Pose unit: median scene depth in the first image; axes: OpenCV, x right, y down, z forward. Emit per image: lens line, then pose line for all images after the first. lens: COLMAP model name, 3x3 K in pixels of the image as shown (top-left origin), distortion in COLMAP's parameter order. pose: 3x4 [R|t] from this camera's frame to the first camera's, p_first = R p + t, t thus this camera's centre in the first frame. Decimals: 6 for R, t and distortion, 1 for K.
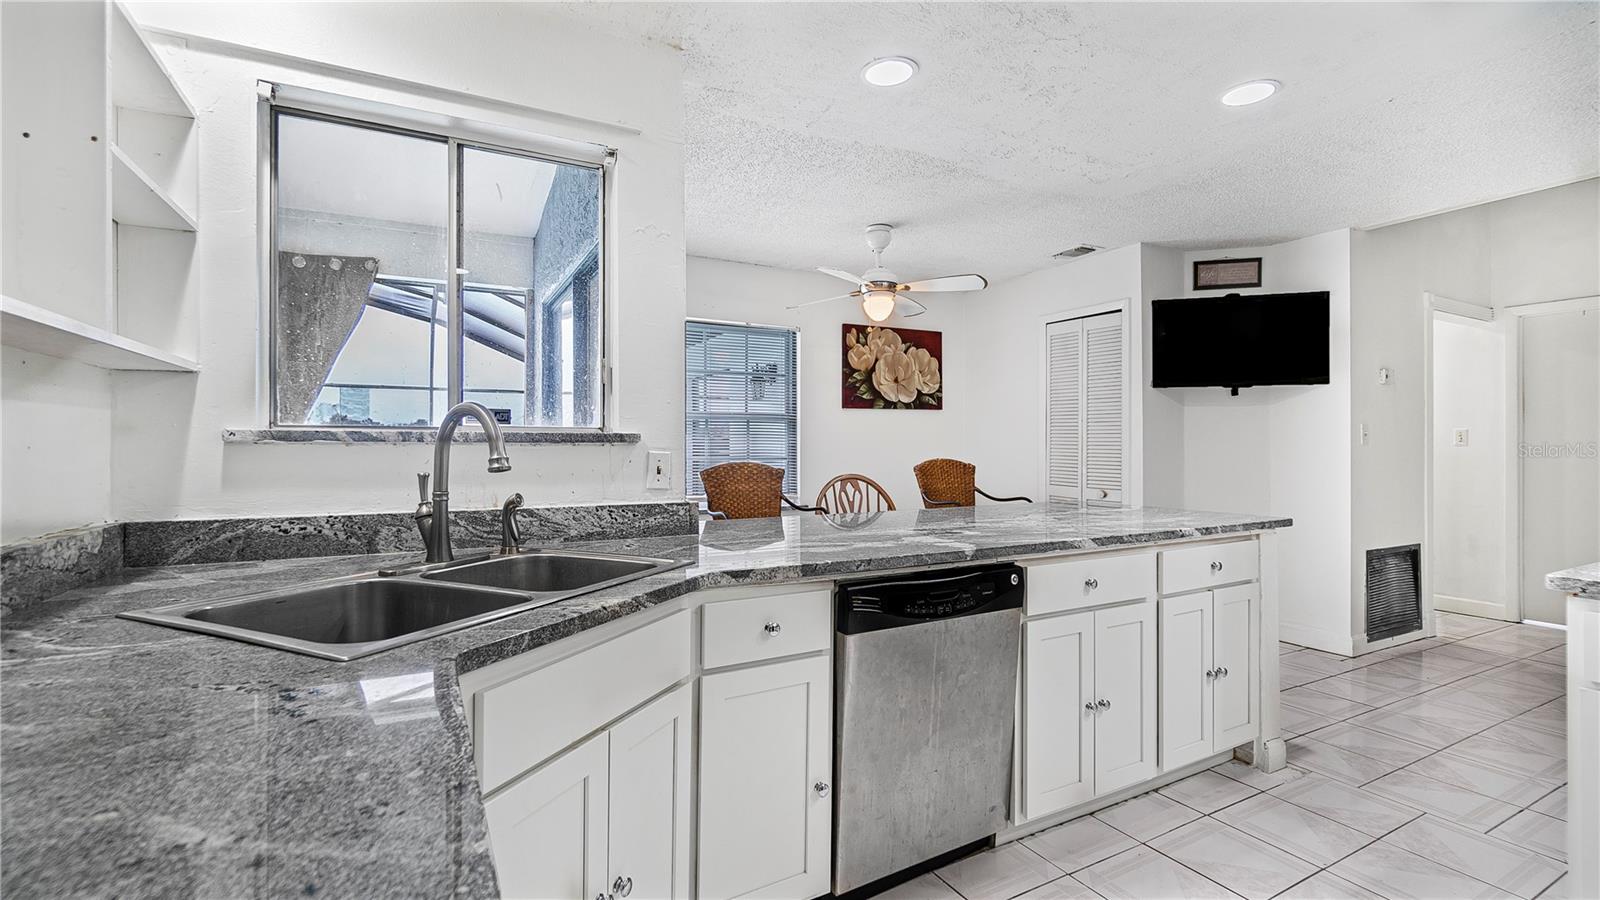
lens RADIAL K [[704.1, 0, 788.5], [0, 704.1, 447.9], [0, 0, 1]] dist [-0.002531, -0.000336]
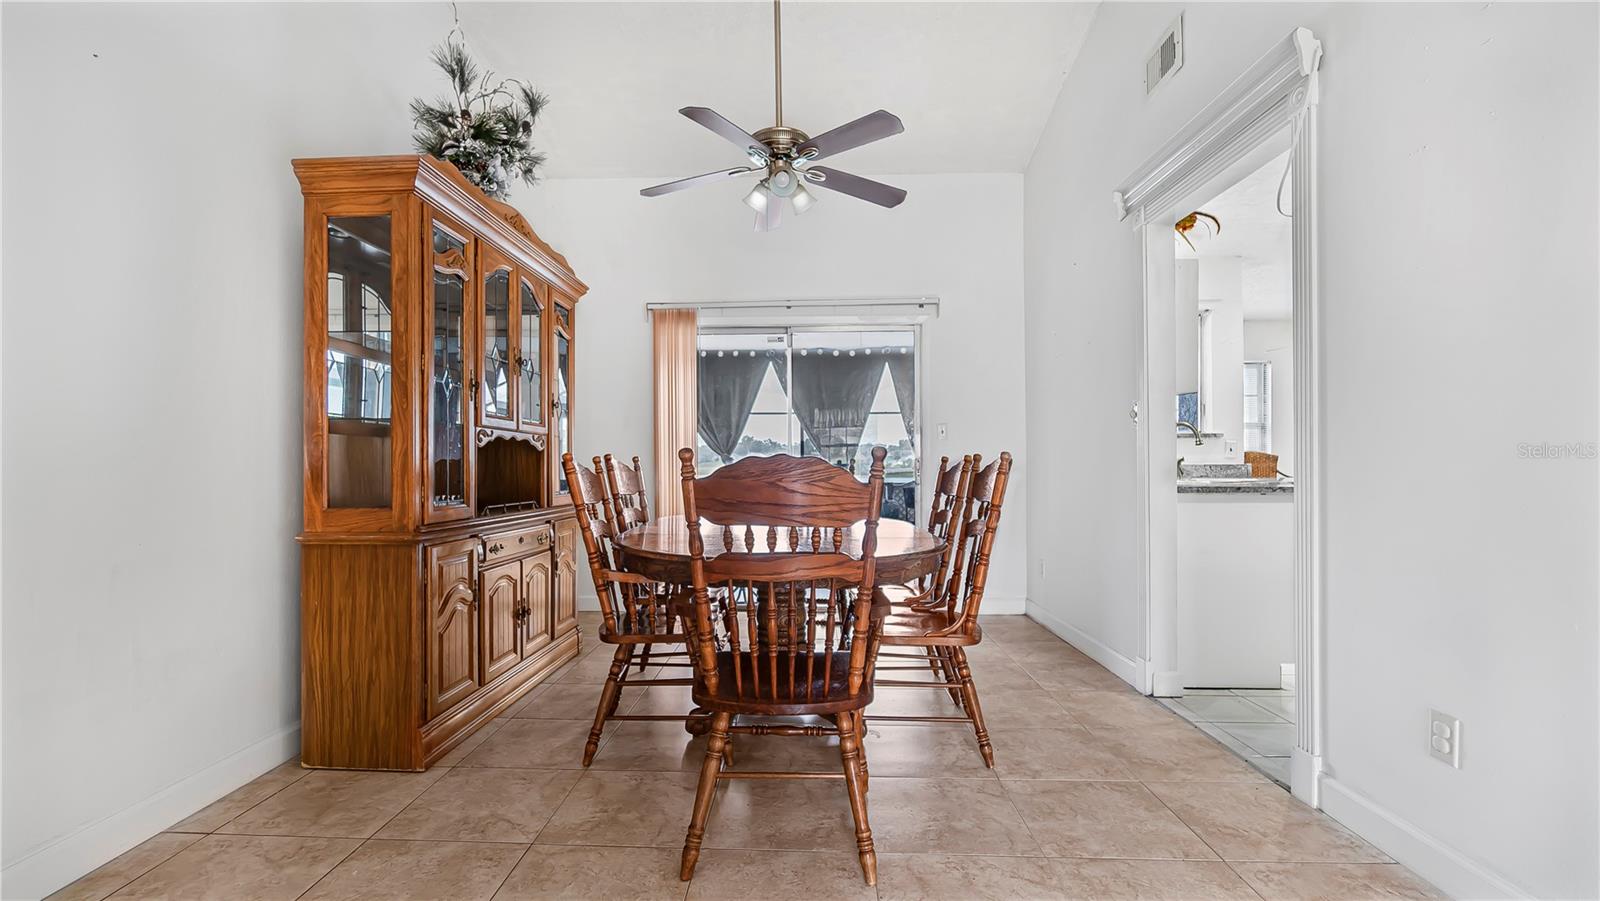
lens RADIAL K [[704.1, 0, 795.8], [0, 704.1, 461.2], [0, 0, 1]] dist [-0.002531, -0.000336]
pose [[0.878311, -0.015601, -0.477836, -0.238786], [0.016518, 0.999861, -0.002283, 0.037190], [0.477805, -0.005887, 0.878446, -1.155608]]
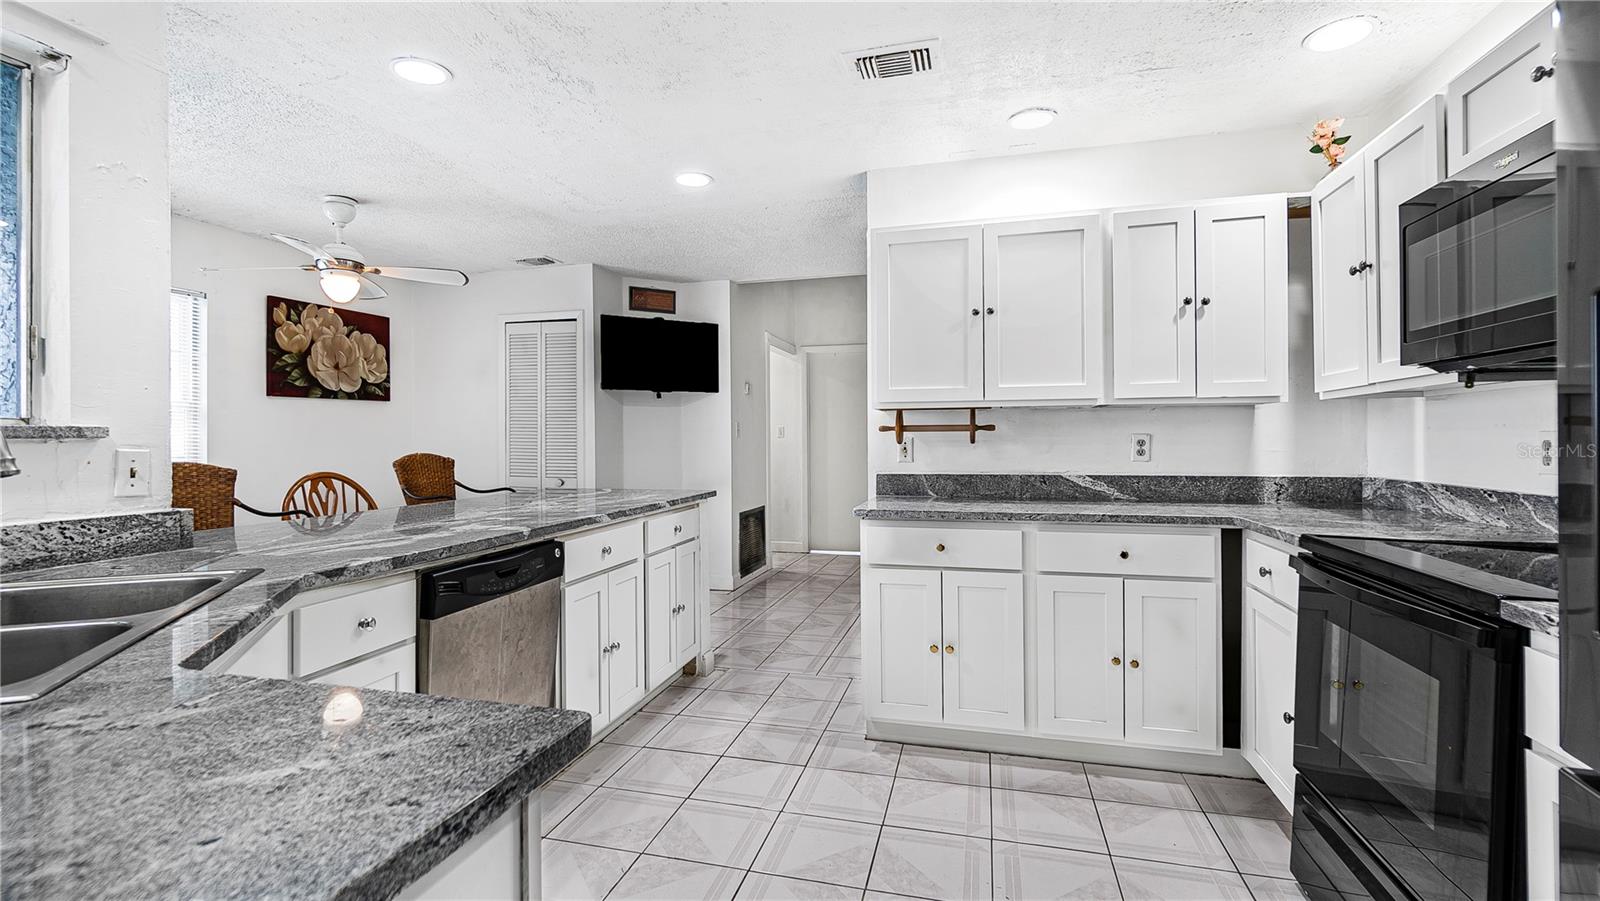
lens RADIAL K [[704.1, 0, 816.4], [0, 704.1, 442.4], [0, 0, 1]] dist [-0.002531, -0.000336]
pose [[0.667659, -0.009107, 0.744411, -0.188330], [0.007694, 0.999956, 0.005333, -0.000792], [-0.744427, 0.002167, 0.667700, -0.078729]]
